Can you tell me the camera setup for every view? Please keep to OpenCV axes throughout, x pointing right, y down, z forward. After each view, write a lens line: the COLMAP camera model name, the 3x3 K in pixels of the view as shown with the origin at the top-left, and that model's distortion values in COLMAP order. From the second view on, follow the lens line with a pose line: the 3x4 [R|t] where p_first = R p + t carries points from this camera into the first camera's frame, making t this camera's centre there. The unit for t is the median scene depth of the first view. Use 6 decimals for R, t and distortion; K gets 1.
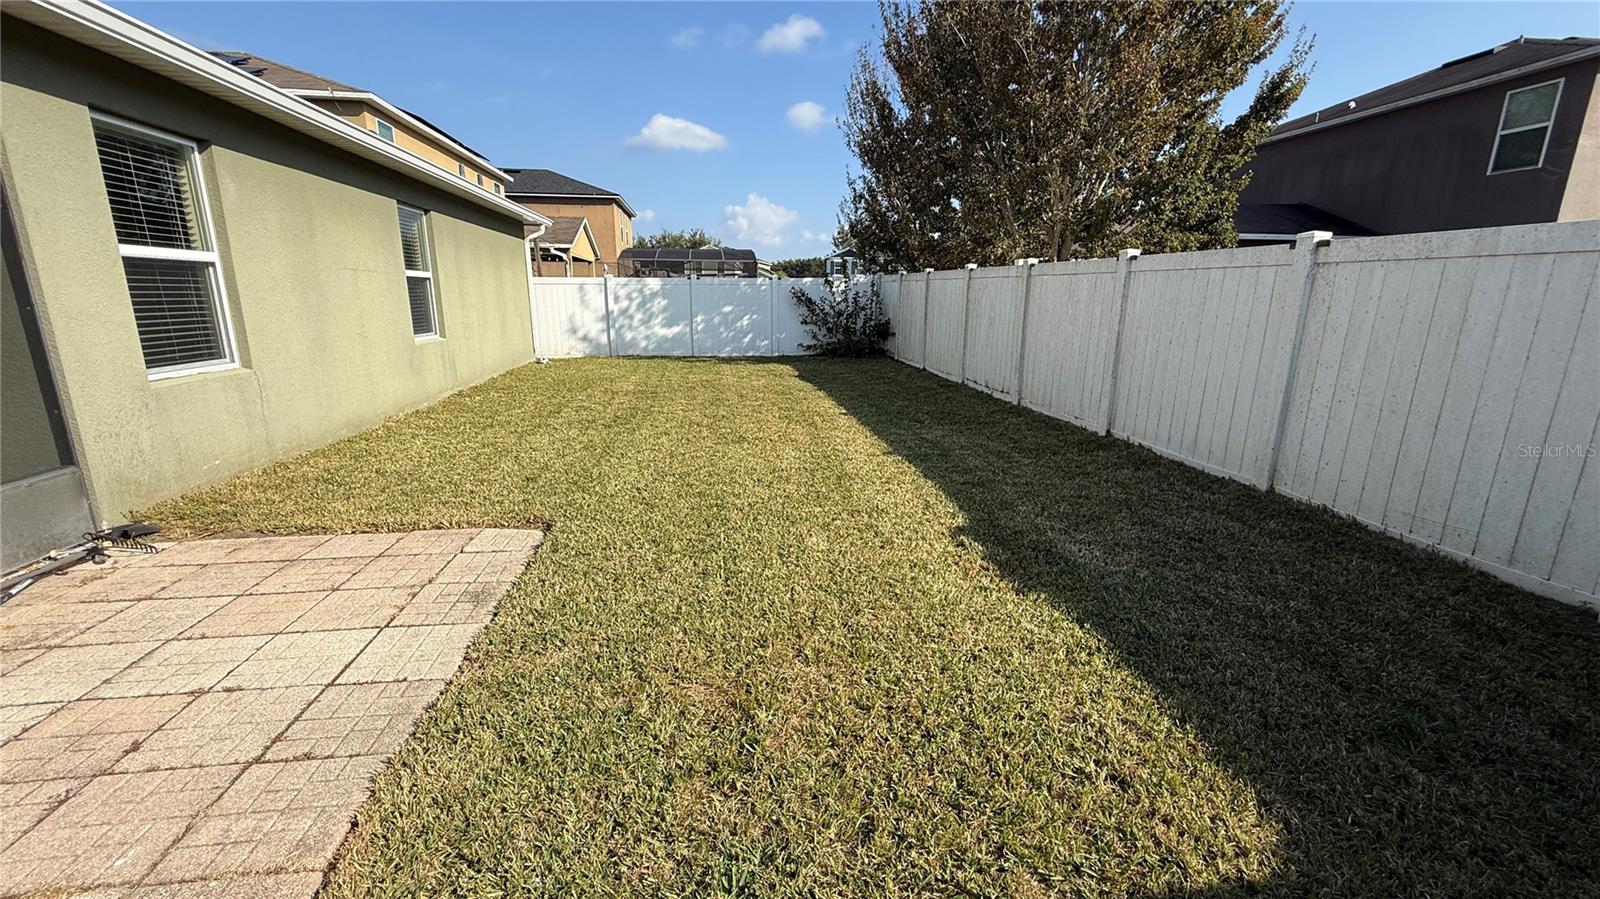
lens RADIAL K [[638.6, 0, 806.3], [0, 638.6, 445.2], [0, 0, 1]] dist [0.000113, -0.000654]
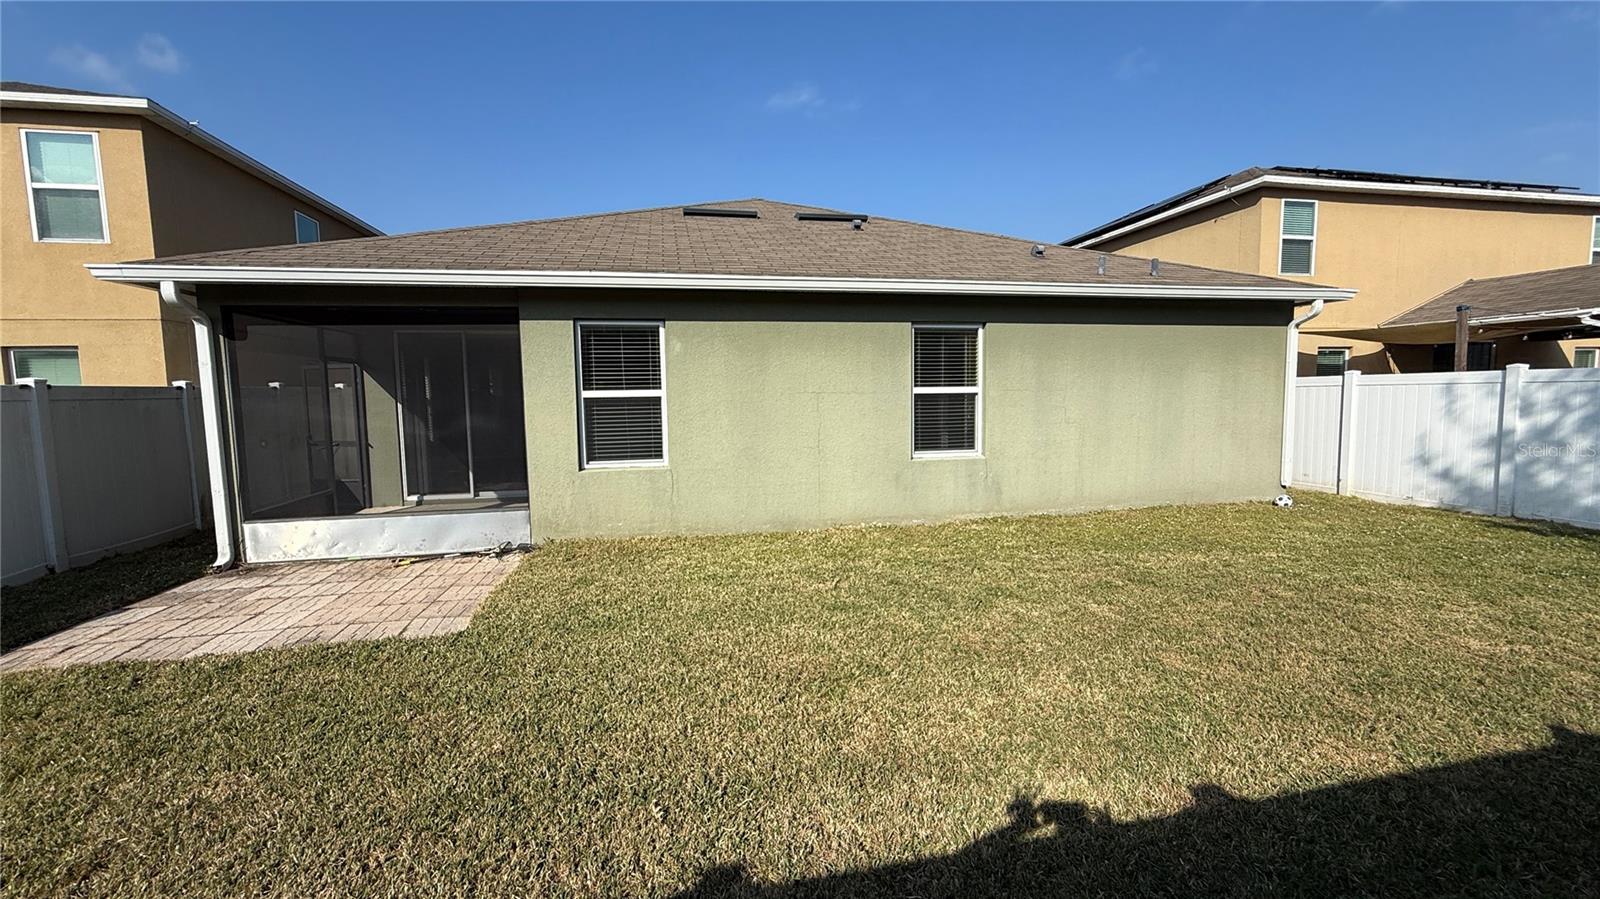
lens RADIAL K [[638.6, 0, 786.3], [0, 638.6, 450.5], [0, 0, 1]] dist [0.000113, -0.000654]
pose [[0.065408, 0.077761, -0.994824, 0.187756], [-0.211543, 0.975379, 0.062332, -0.098533], [0.975178, 0.206371, 0.080248, 0.369492]]
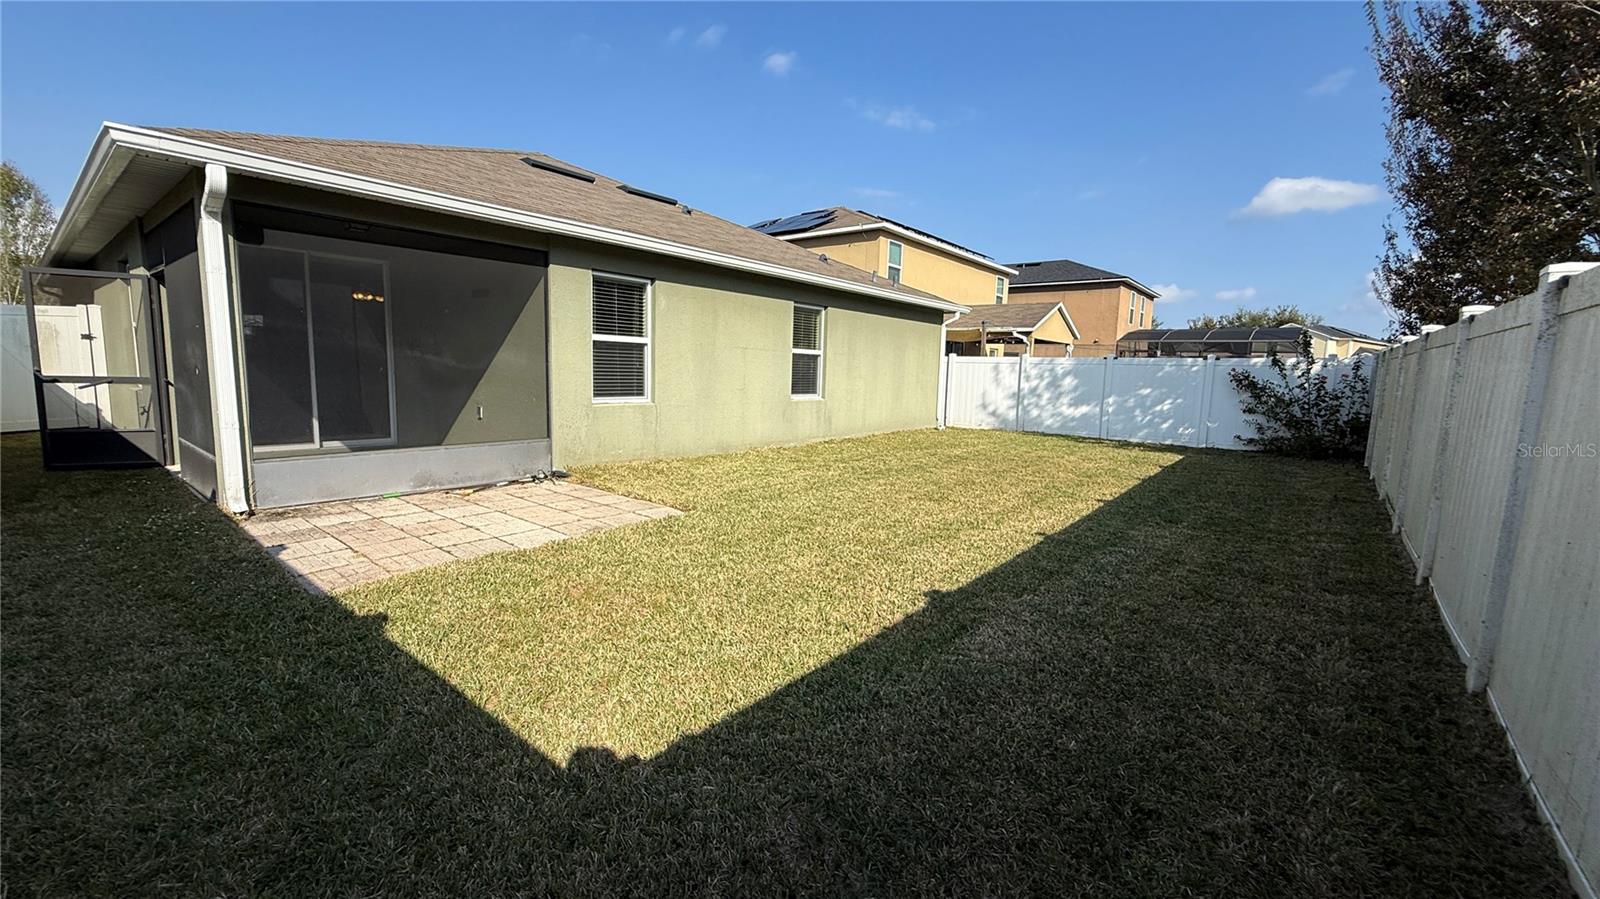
lens RADIAL K [[638.6, 0, 787.8], [0, 638.6, 449.5], [0, 0, 1]] dist [0.000113, -0.000654]
pose [[0.673360, 0.105269, -0.731782, 0.212239], [-0.192517, 0.980630, -0.036081, -0.001666], [0.713810, 0.165176, 0.680583, 0.034261]]
